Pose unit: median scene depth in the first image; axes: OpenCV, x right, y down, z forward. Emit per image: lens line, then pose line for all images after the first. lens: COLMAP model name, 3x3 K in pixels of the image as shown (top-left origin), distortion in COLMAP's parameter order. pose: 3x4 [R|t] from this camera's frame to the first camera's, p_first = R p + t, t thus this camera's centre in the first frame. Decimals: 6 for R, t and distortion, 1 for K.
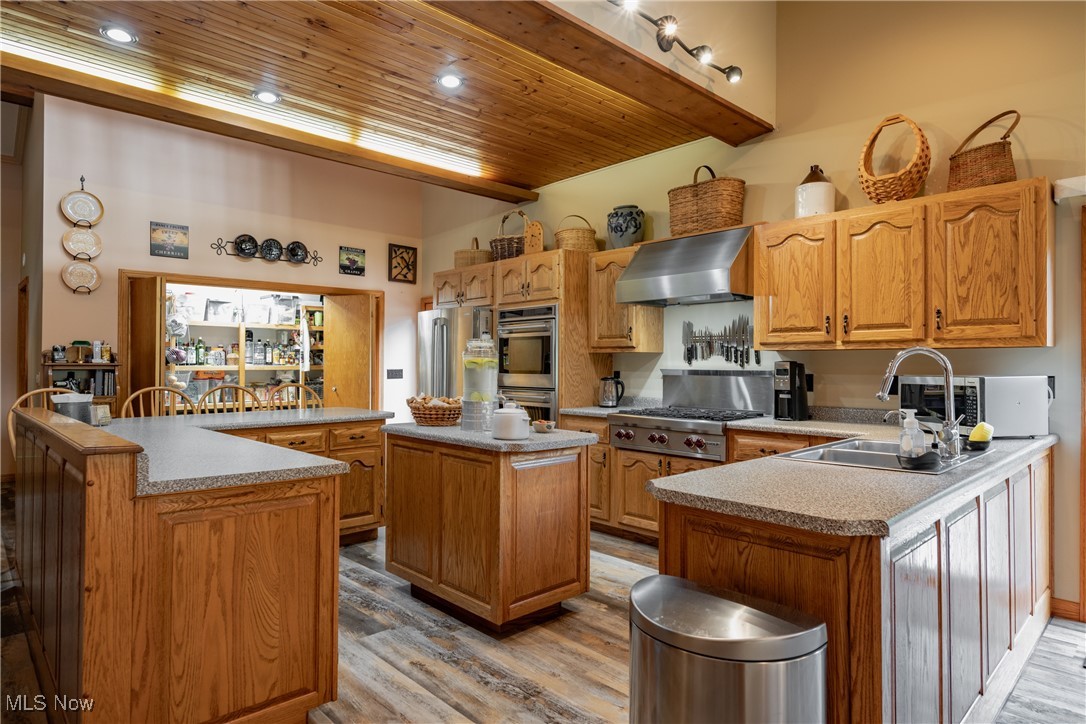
lens RADIAL K [[619.2, 0, 543.0], [0, 619.2, 362.0], [0, 0, 1]] dist [0.000894, 0.000430]
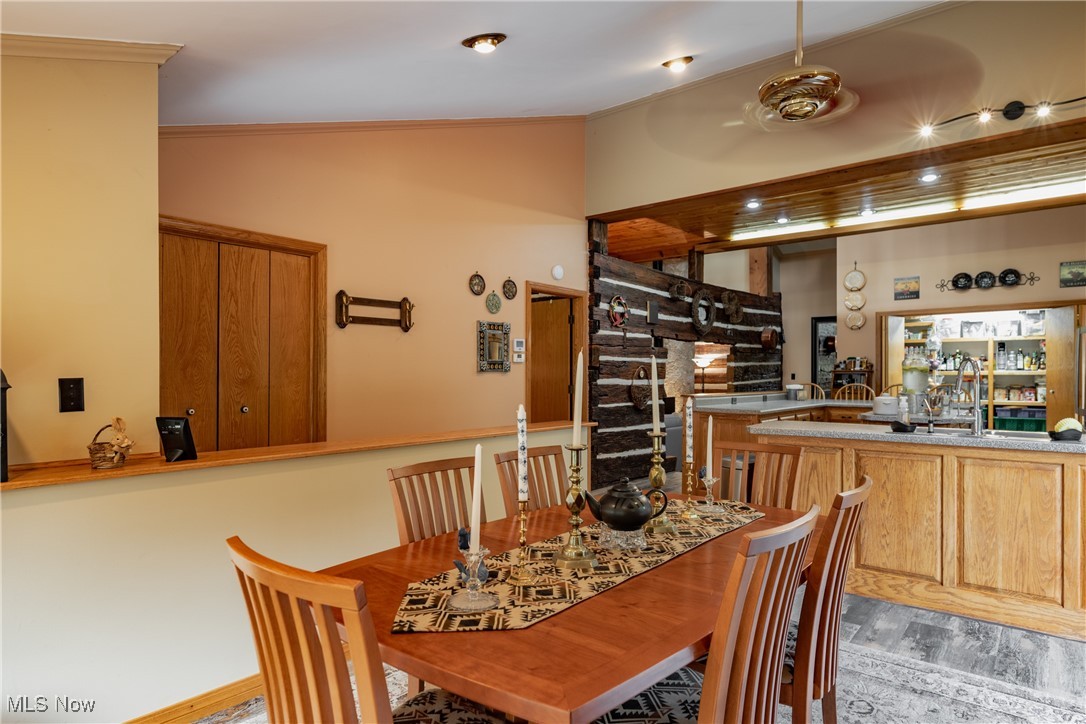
lens RADIAL K [[619.2, 0, 543.0], [0, 619.2, 362.0], [0, 0, 1]] dist [0.000894, 0.000430]
pose [[0.114979, -0.016930, -0.993224, 0.680364], [0.006136, 0.999848, -0.016333, 0.002404], [0.993349, -0.004216, 0.115065, -0.047911]]
